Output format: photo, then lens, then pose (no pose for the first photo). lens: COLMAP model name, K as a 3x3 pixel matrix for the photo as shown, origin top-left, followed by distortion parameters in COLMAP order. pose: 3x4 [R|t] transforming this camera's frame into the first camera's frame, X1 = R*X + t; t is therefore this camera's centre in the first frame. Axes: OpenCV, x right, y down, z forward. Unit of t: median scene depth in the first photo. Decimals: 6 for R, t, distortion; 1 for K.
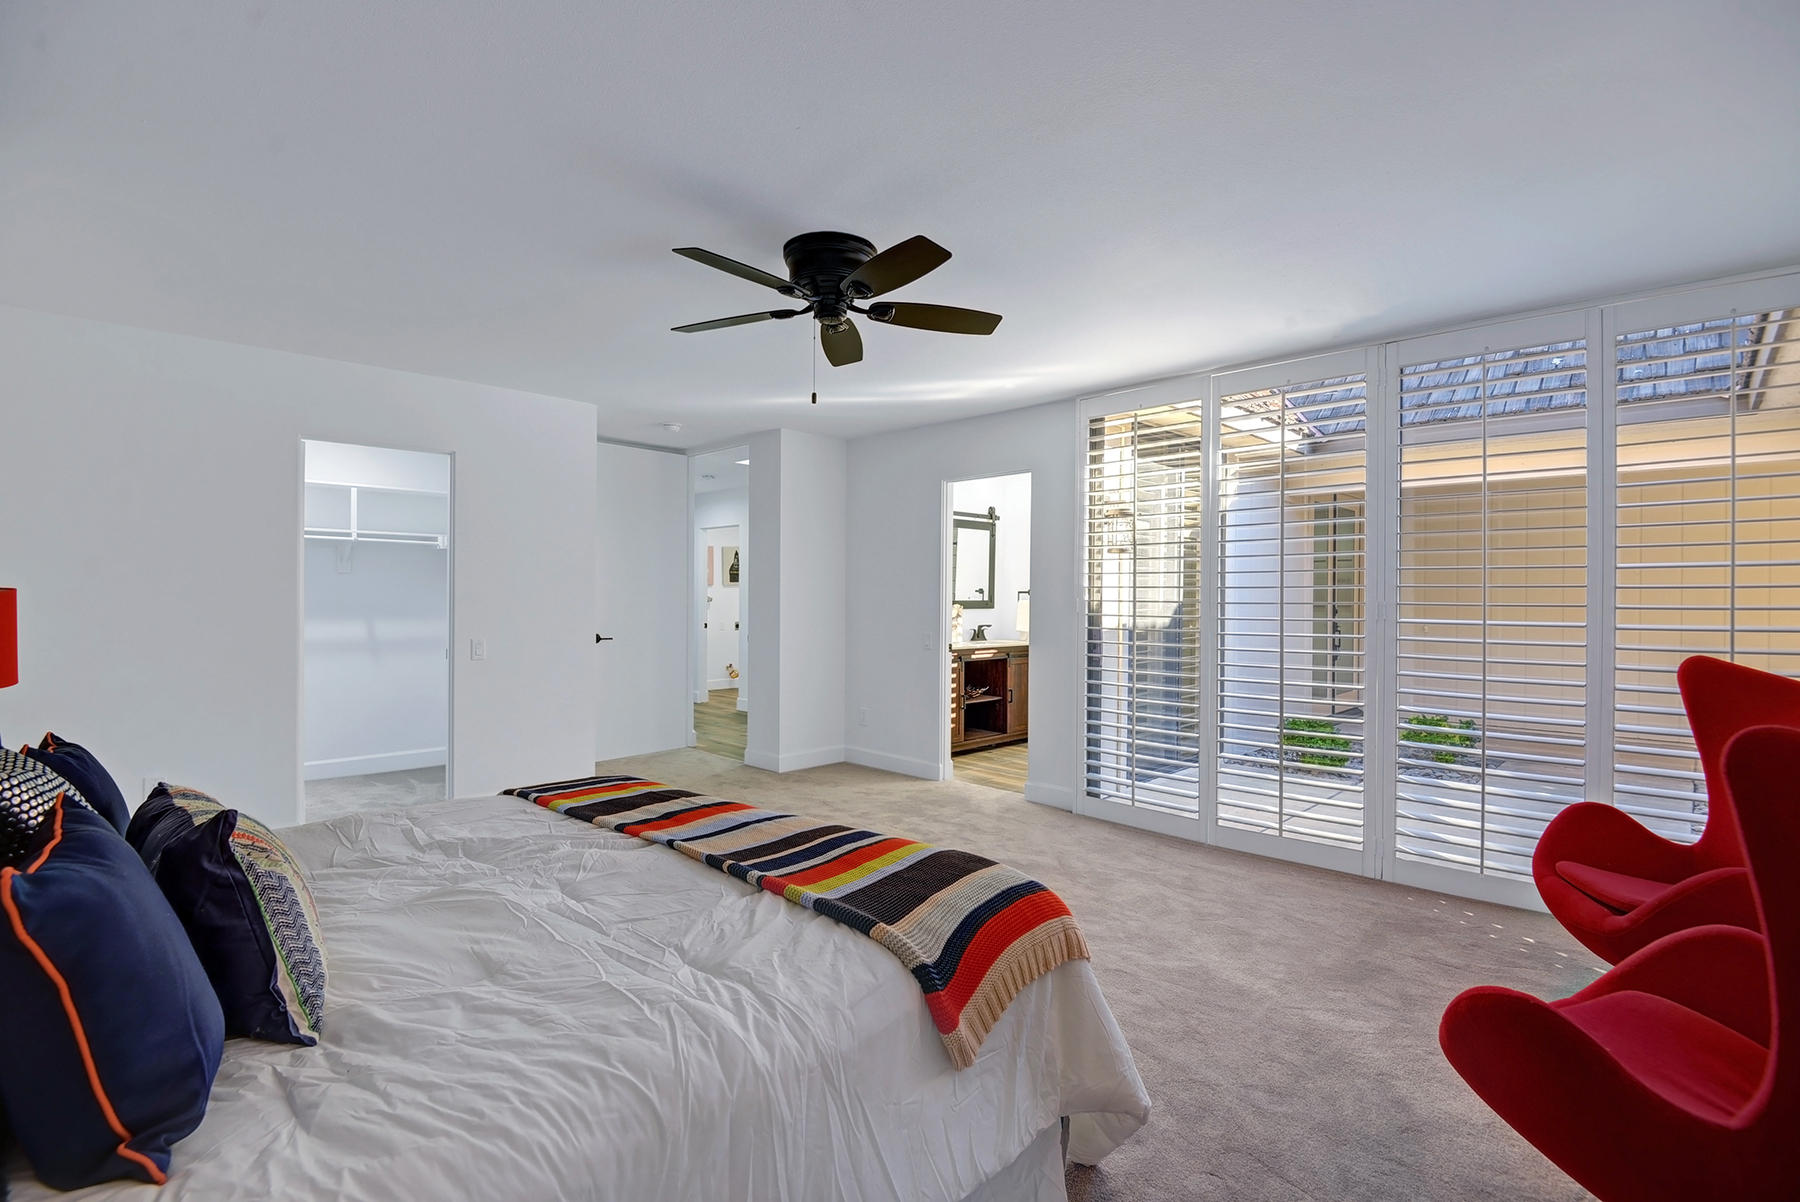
lens RADIAL K [[826.9, 0, 900.0], [0, 826.9, 601.0], [0, 0, 1]] dist [-0.001776, -0.035518]
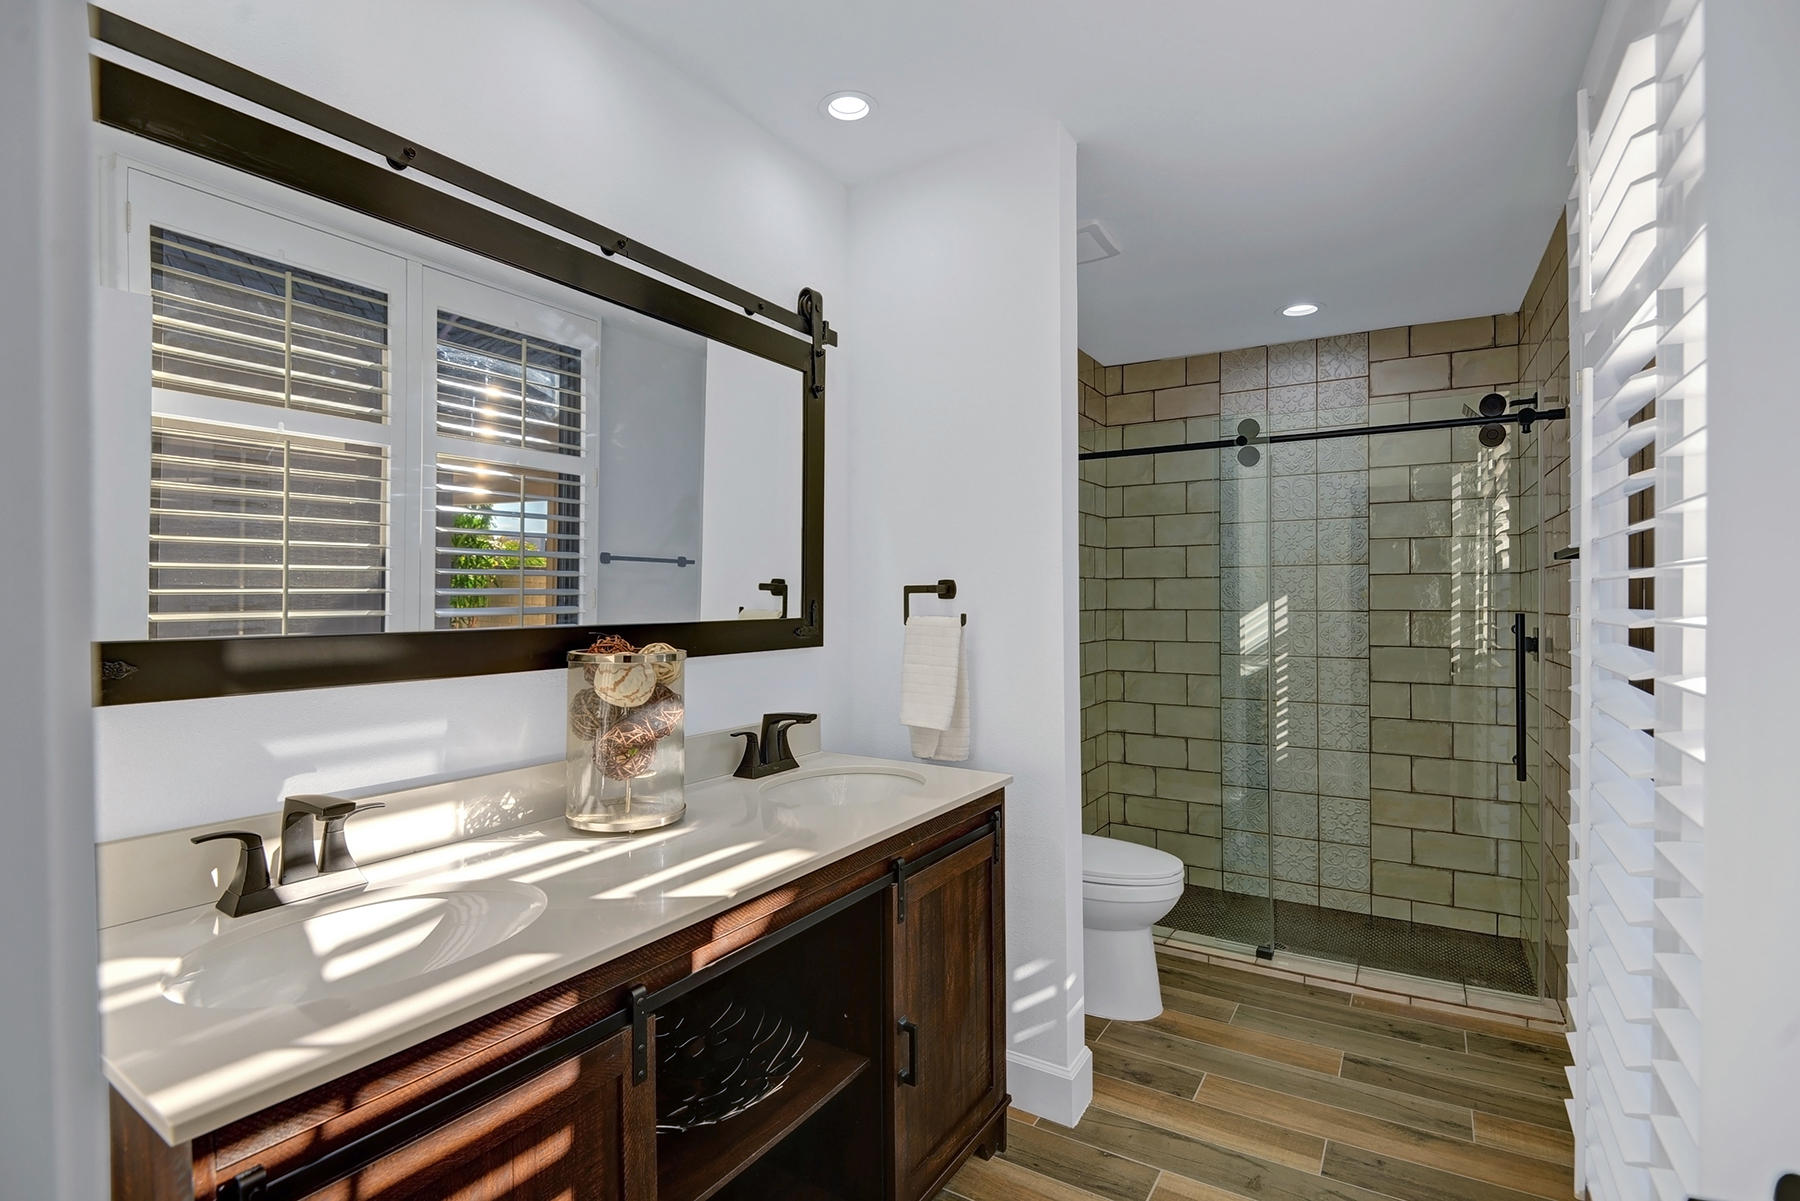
lens RADIAL K [[826.9, 0, 900.0], [0, 826.9, 600.5], [0, 0, 1]] dist [-0.001776, -0.035518]
pose [[0.977440, -0.010304, 0.210963, 0.079703], [0.011723, 0.999916, -0.005477, -0.005160], [-0.210889, 0.007827, 0.977479, 0.712835]]
